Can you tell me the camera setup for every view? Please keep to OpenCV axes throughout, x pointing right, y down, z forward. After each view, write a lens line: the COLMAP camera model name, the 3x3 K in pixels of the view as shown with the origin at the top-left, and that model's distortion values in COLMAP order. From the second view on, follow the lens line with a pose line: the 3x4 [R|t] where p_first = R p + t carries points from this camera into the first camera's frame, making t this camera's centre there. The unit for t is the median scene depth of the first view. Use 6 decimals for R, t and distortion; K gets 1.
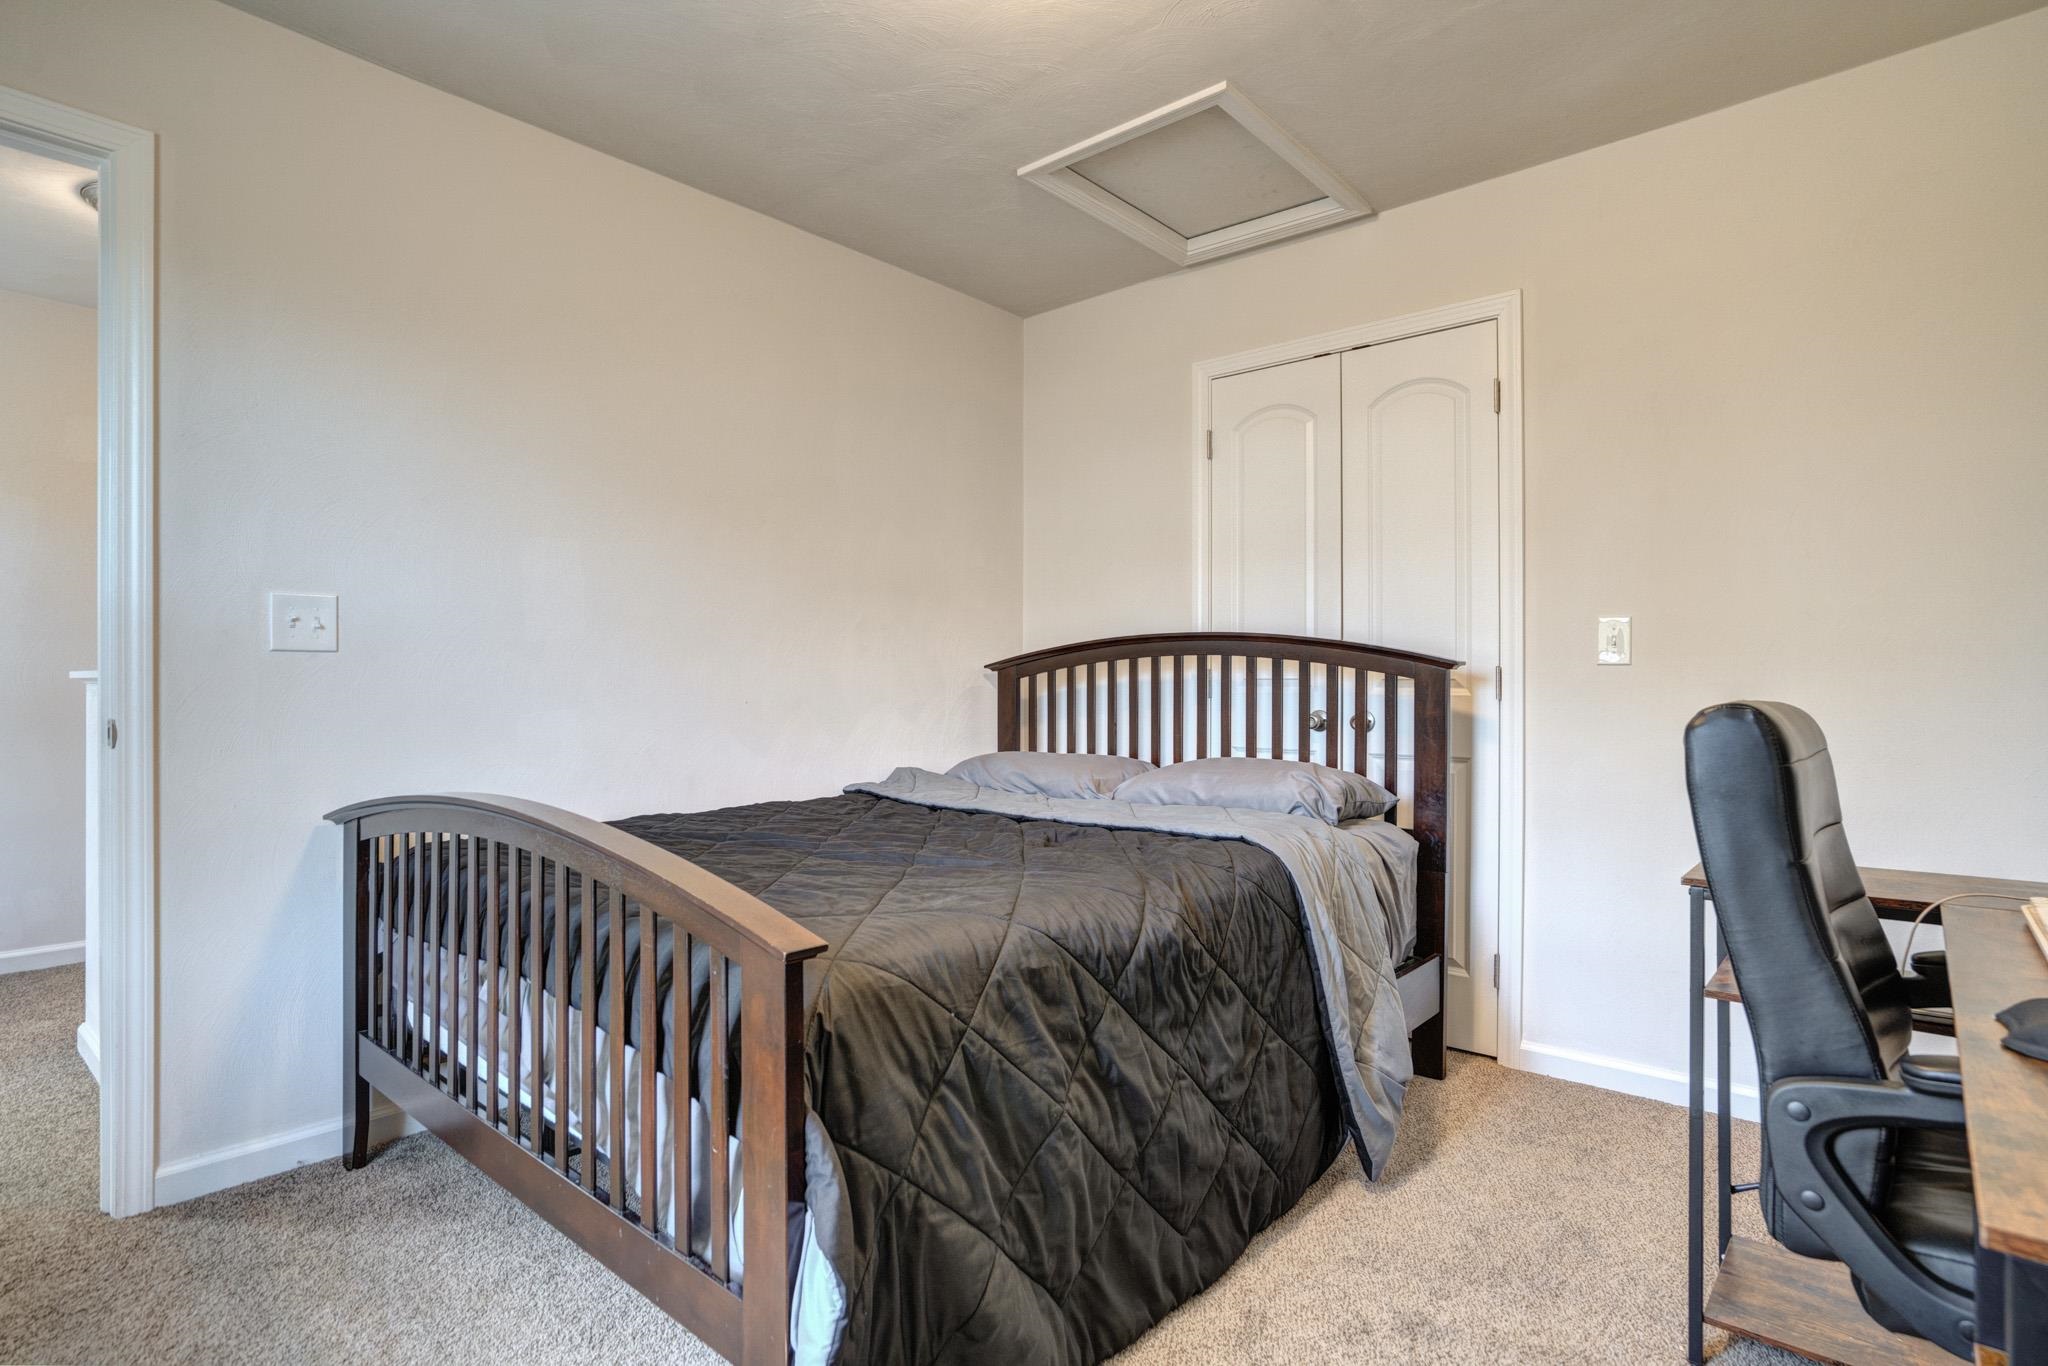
lens RADIAL K [[1039.9, 0, 1024.0], [0, 1039.9, 683.0], [0, 0, 1]] dist [-0.000298, -0.000007]
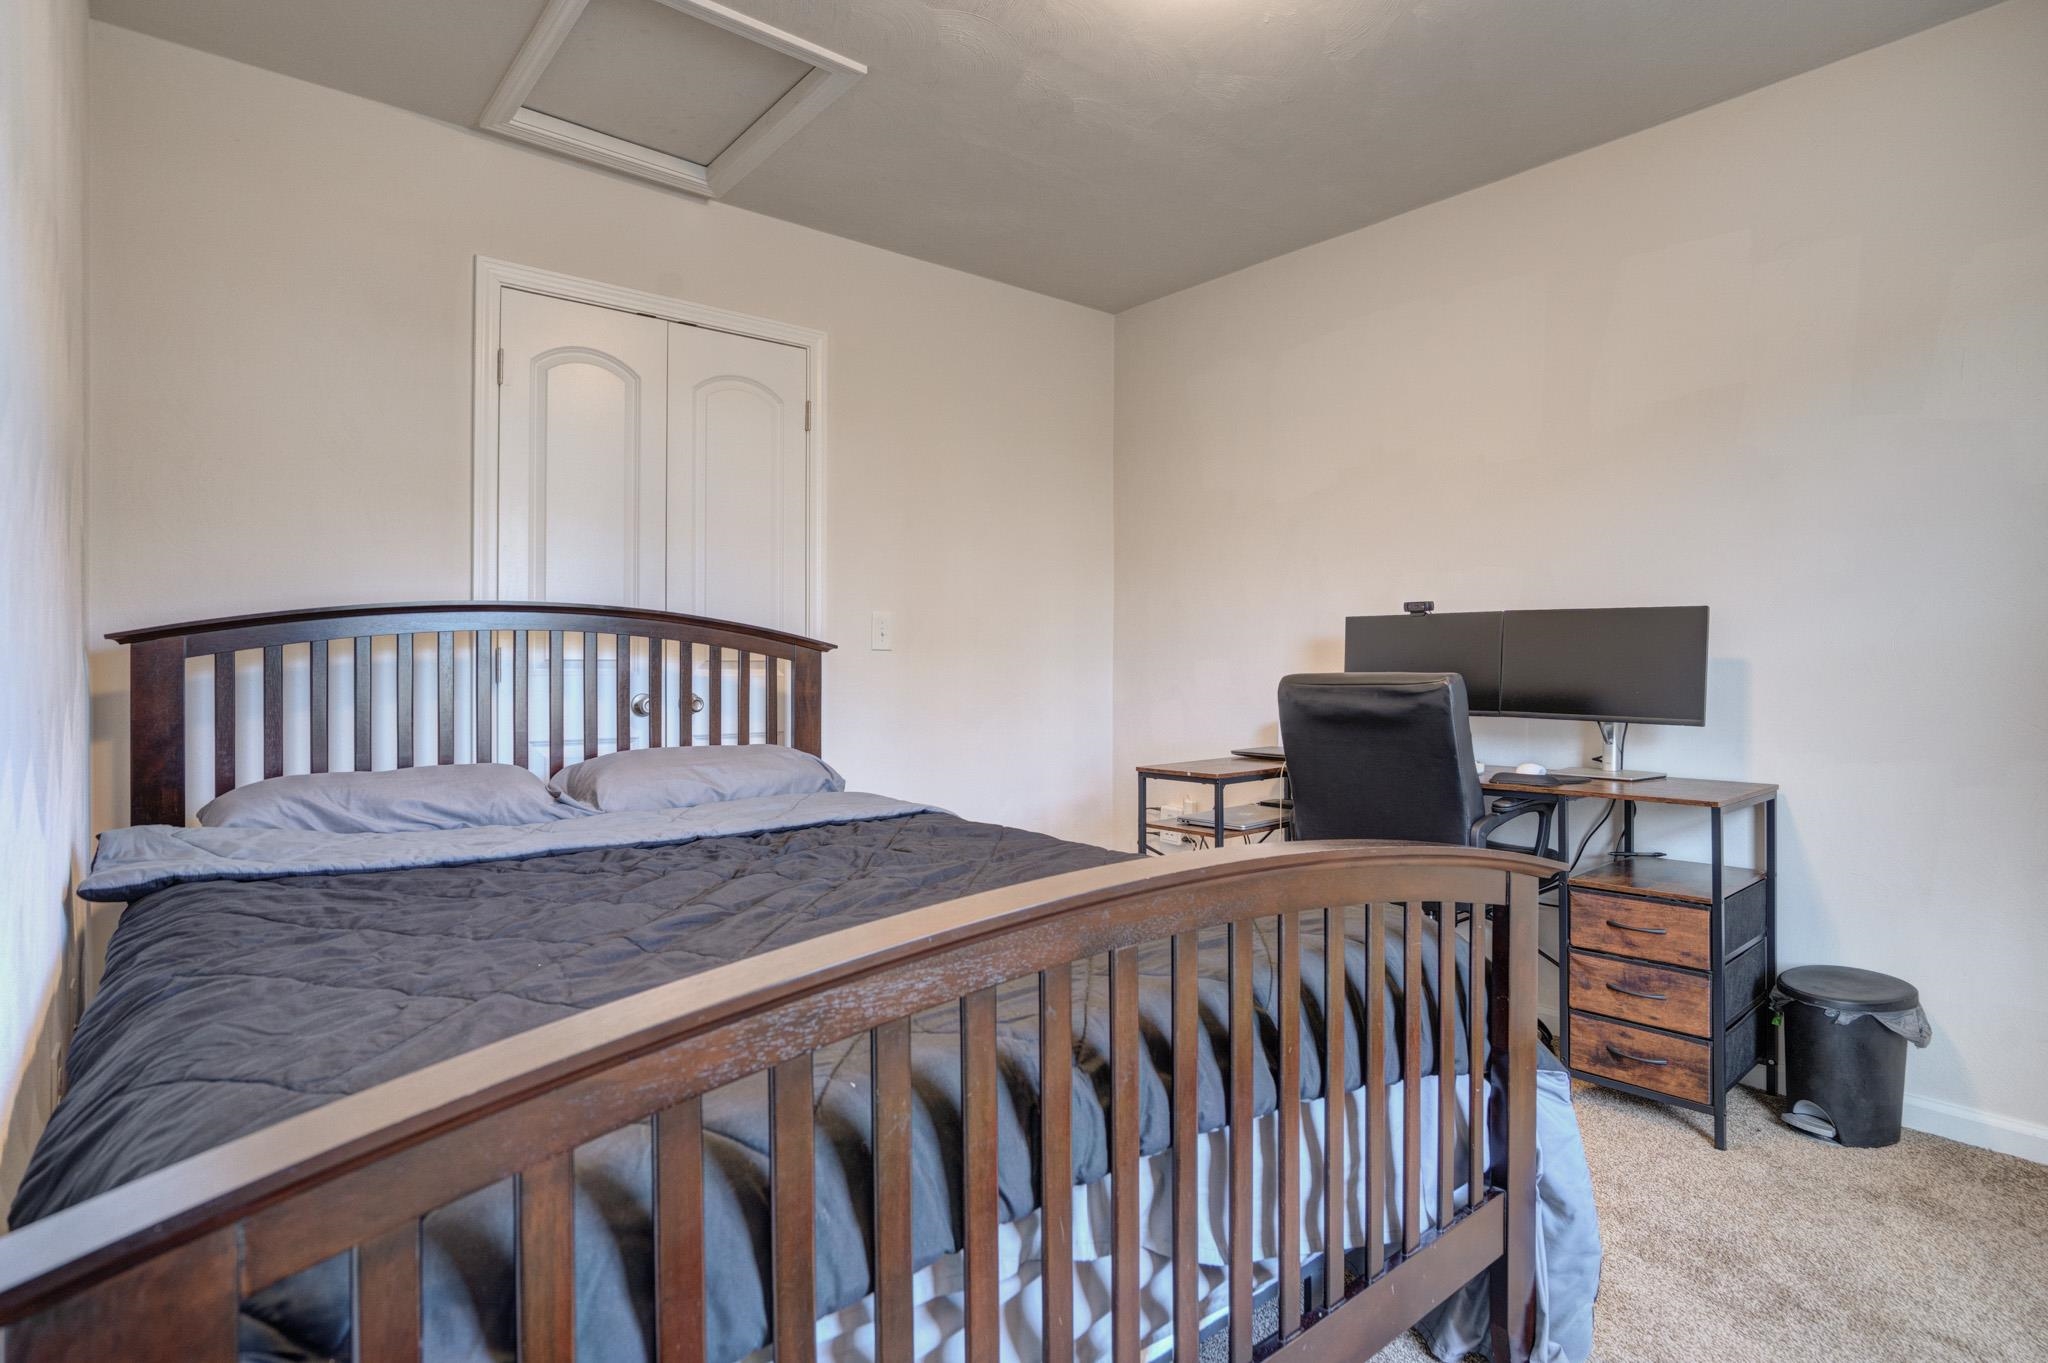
lens RADIAL K [[1043.1, 0, 976.7], [0, 1043.1, 654.6], [0, 0, 1]] dist [0.001213, 0.000111]
pose [[0.182130, 0.001764, 0.983273, -0.602508], [0.001586, 0.999997, -0.002087, -0.006343], [-0.983273, 0.001940, 0.182126, 0.551678]]
